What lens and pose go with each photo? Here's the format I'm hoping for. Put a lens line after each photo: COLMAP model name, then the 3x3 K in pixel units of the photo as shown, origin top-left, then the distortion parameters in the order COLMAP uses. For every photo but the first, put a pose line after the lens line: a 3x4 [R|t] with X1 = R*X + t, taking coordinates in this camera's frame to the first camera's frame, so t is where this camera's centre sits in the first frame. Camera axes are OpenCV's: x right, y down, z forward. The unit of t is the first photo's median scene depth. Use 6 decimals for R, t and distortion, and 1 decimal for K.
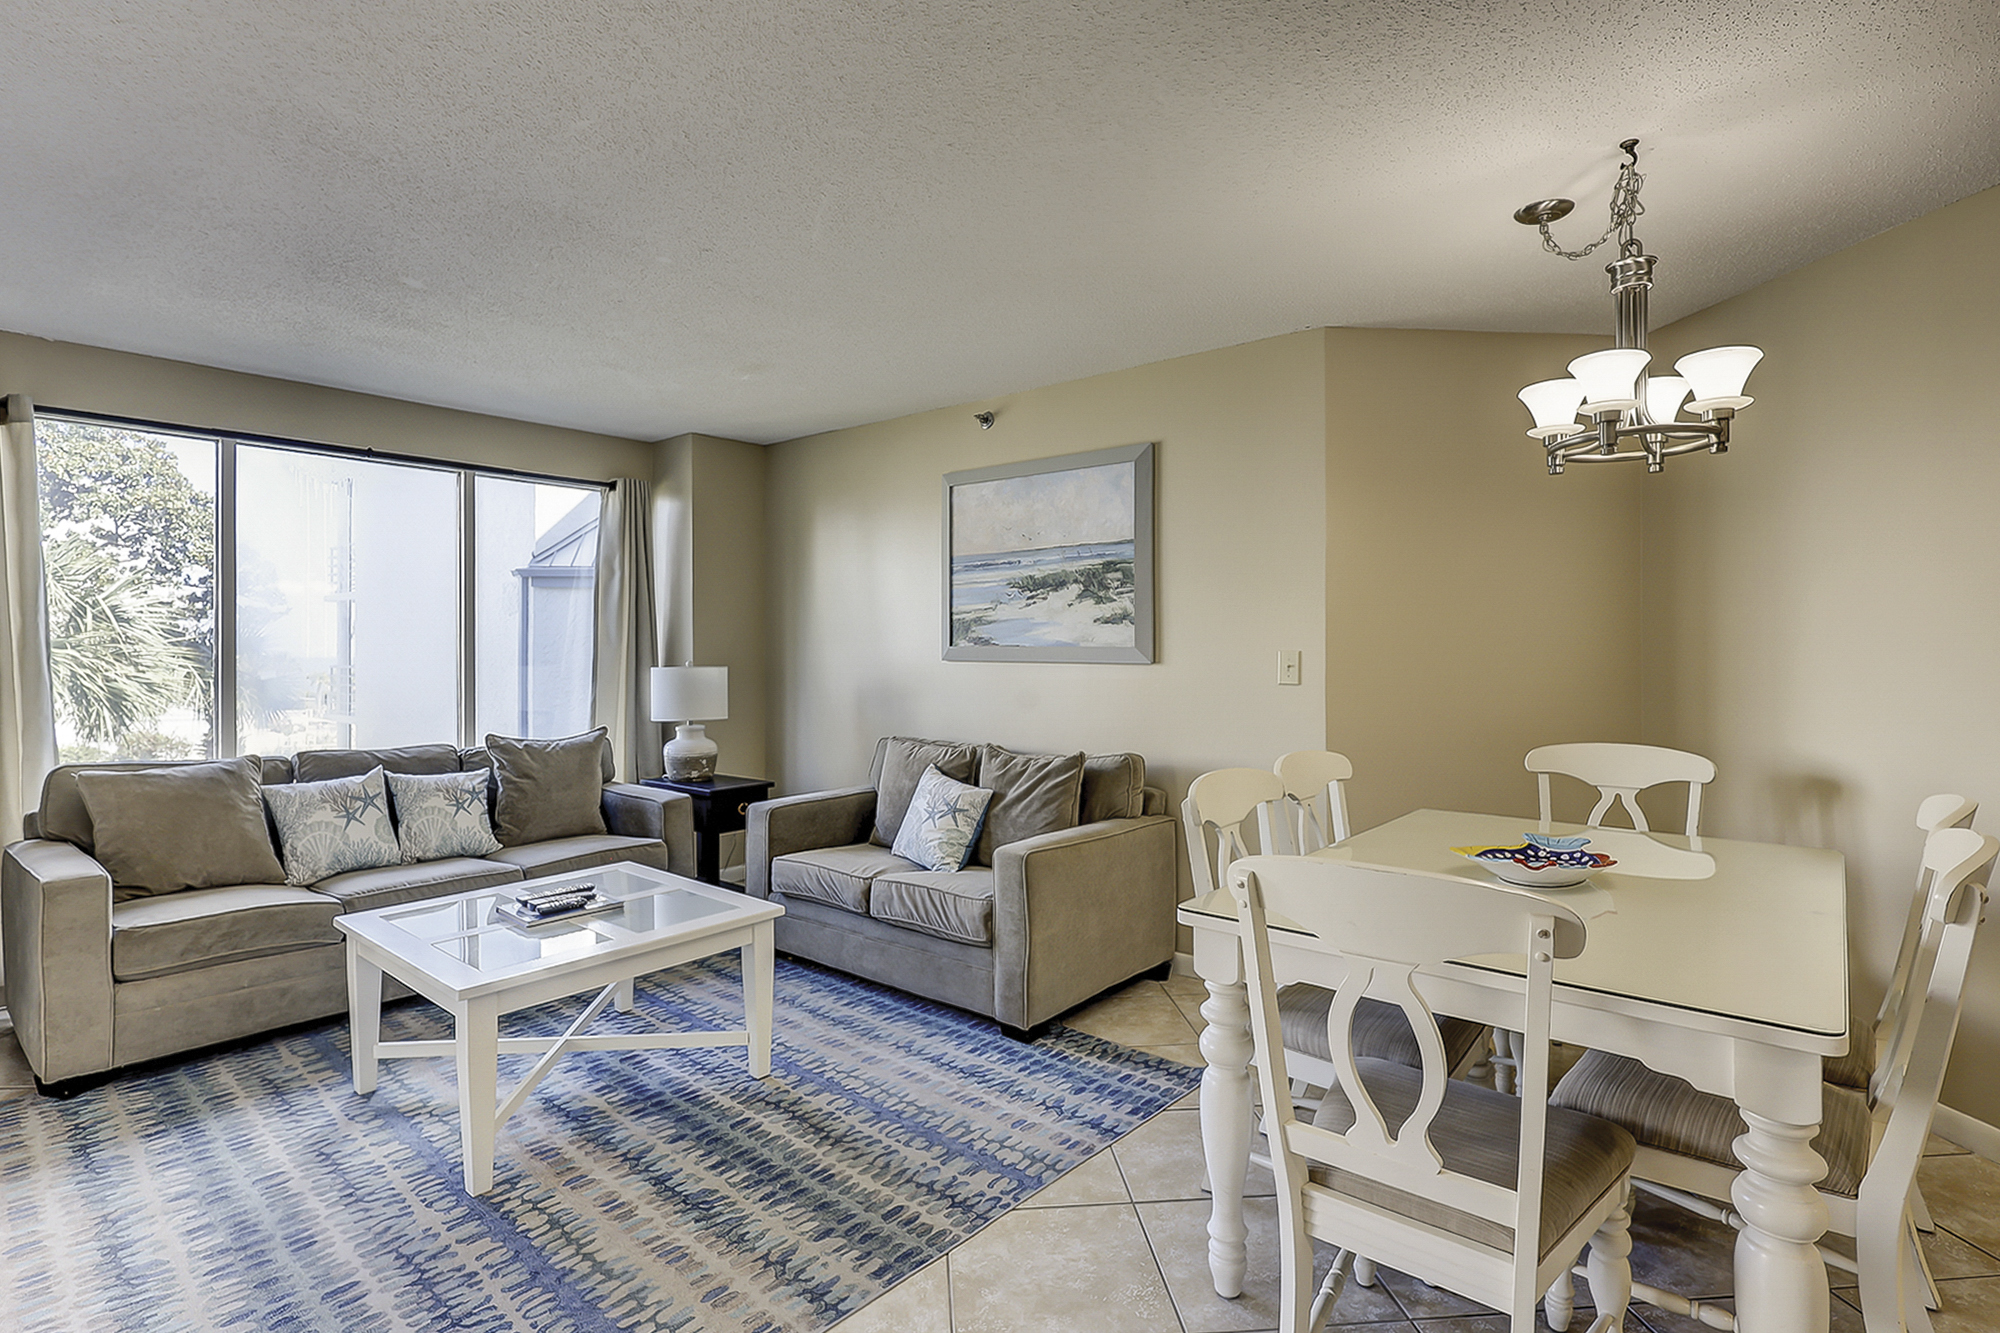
lens RADIAL K [[973.3, 0, 1002.9], [0, 973.3, 644.0], [0, 0, 1]] dist [-0.002959, 0.000645]
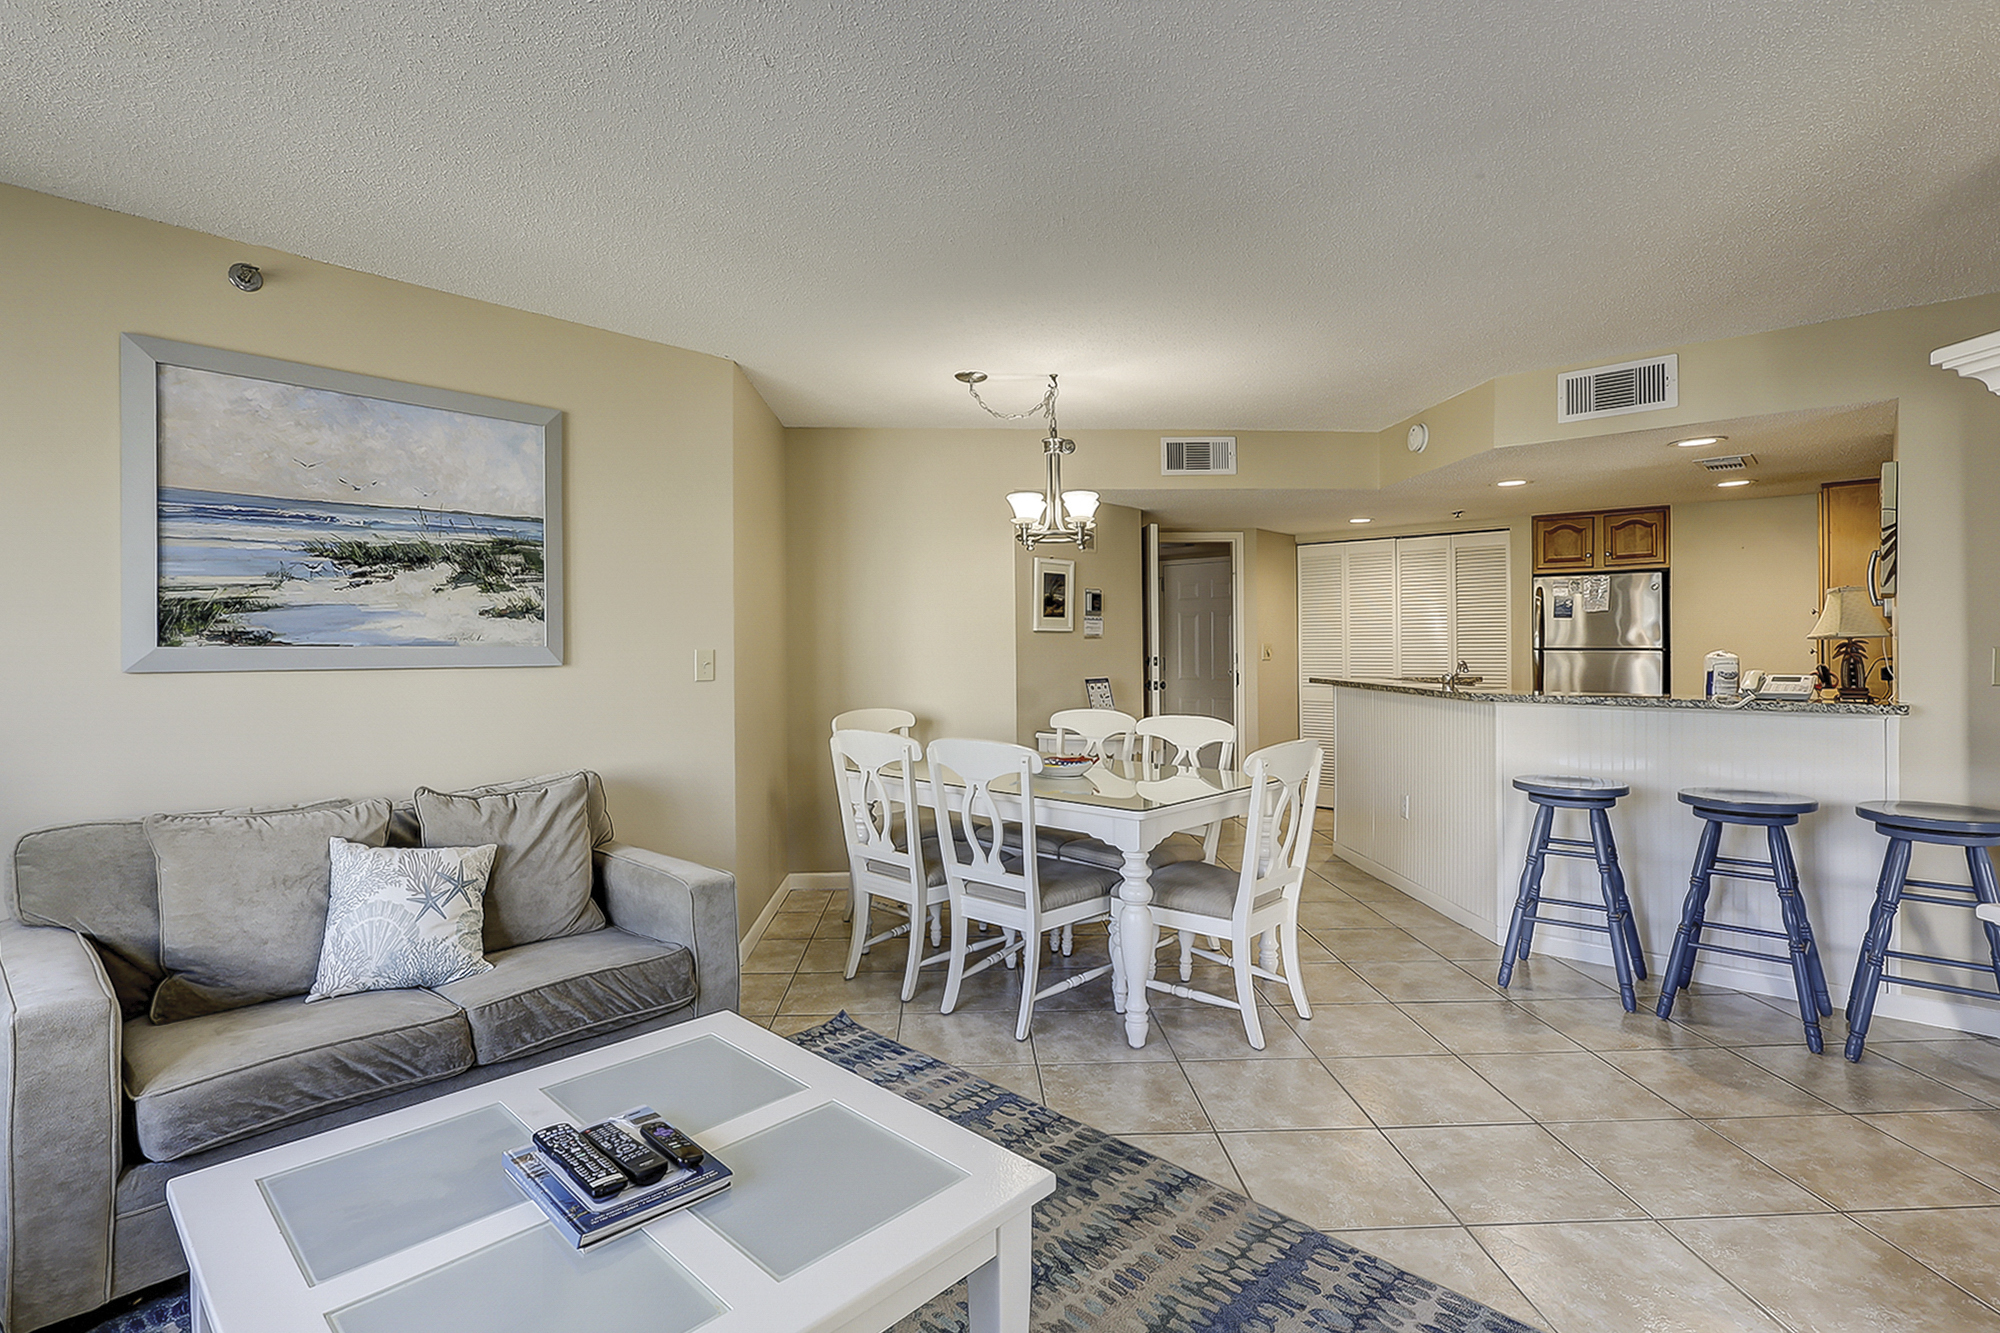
lens RADIAL K [[954.4, 0, 1005.7], [0, 954.4, 641.4], [0, 0, 1]] dist [0.000945, 0.000015]
pose [[0.053395, 0.003385, 0.998568, -0.642092], [-0.001608, 0.999993, -0.003304, 0.000668], [-0.998572, -0.001430, 0.053400, 0.532872]]
